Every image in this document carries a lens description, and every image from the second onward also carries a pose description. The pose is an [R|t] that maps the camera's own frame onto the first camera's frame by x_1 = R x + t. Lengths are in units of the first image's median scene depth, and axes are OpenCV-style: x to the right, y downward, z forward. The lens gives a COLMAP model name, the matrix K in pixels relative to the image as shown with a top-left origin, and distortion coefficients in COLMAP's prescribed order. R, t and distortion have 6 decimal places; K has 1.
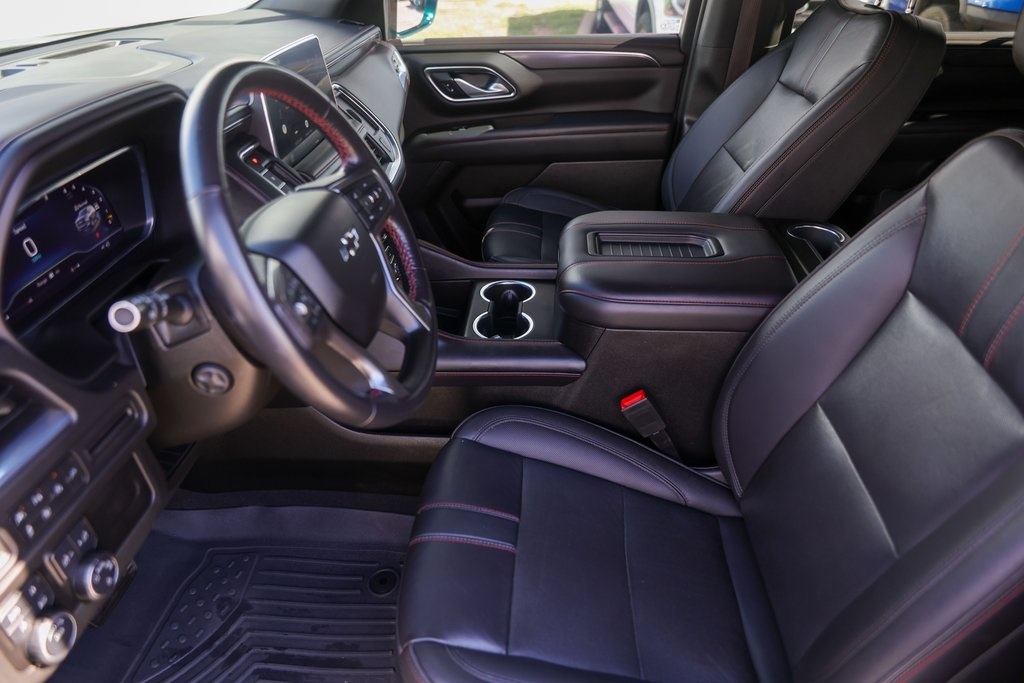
lens RADIAL K [[670.7, 0, 512.0], [0, 670.7, 341.5], [0, 0, 1]] dist [-0.031505, 0.006103]
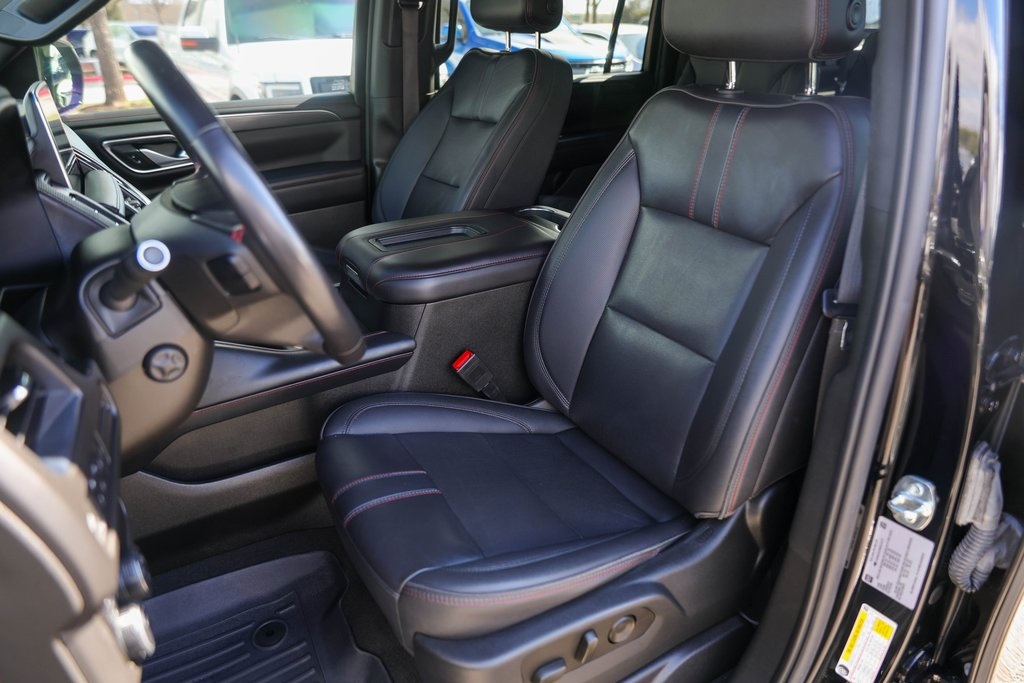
lens RADIAL K [[670.7, 0, 512.0], [0, 670.7, 341.5], [0, 0, 1]] dist [-0.031505, 0.006103]
pose [[0.831511, -0.238728, 0.501596, -0.301830], [0.304896, 0.950918, -0.052858, 0.135623], [-0.464358, 0.196886, 0.863486, -0.033248]]
